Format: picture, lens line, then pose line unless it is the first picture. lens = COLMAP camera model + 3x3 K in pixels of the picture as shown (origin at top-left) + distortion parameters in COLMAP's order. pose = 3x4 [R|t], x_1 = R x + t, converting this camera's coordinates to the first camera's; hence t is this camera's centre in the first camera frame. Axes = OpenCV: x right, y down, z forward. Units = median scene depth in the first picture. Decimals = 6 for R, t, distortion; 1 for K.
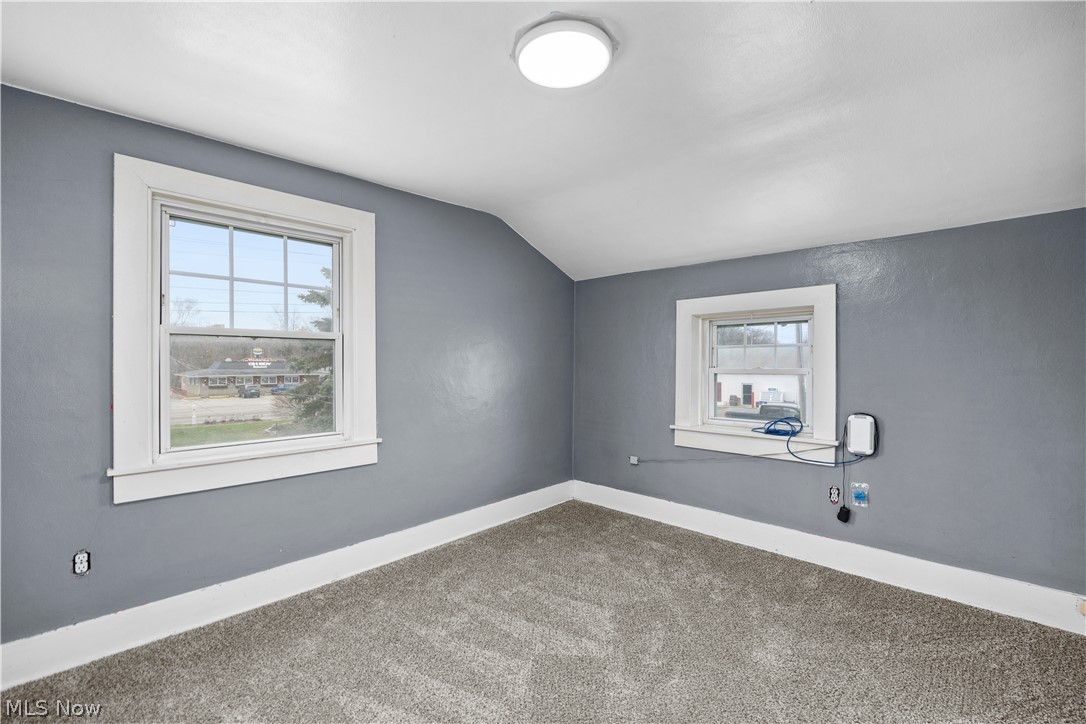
lens RADIAL K [[480.9, 0, 542.8], [0, 480.9, 363.1], [0, 0, 1]] dist [0.000412, -0.000035]
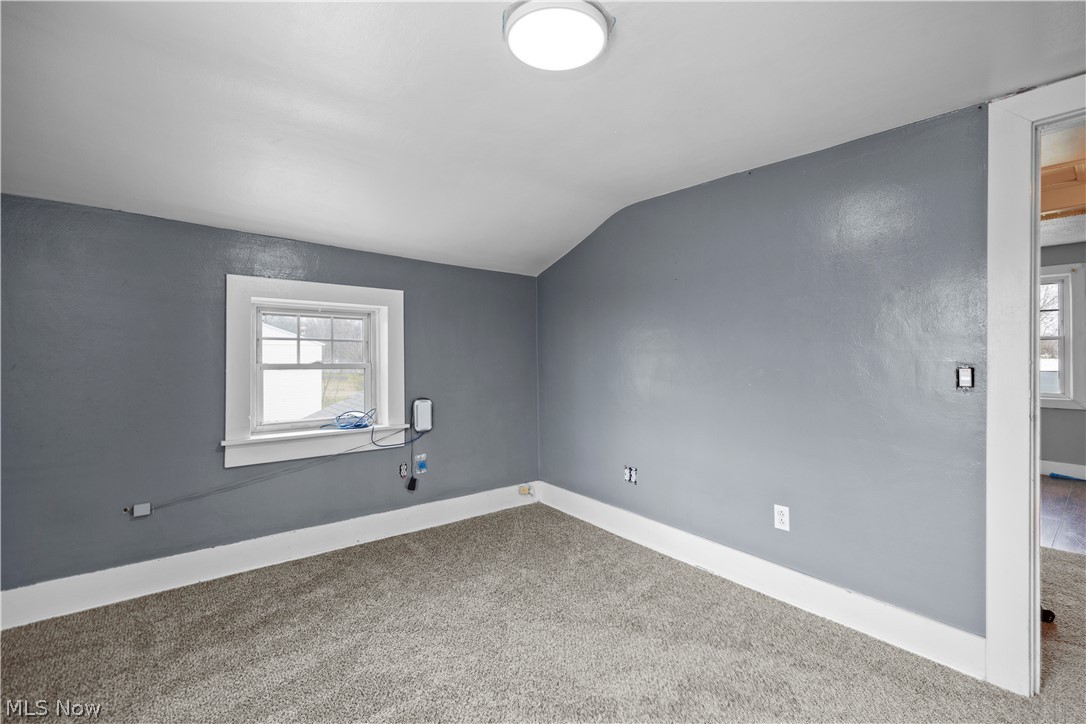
lens RADIAL K [[480.9, 0, 543.1], [0, 480.9, 358.3], [0, 0, 1]] dist [0.000412, -0.000035]
pose [[0.099913, -0.003542, 0.994990, -0.529539], [-0.001331, 0.999992, 0.003694, -0.003603], [-0.994995, -0.001693, 0.099907, 0.551906]]
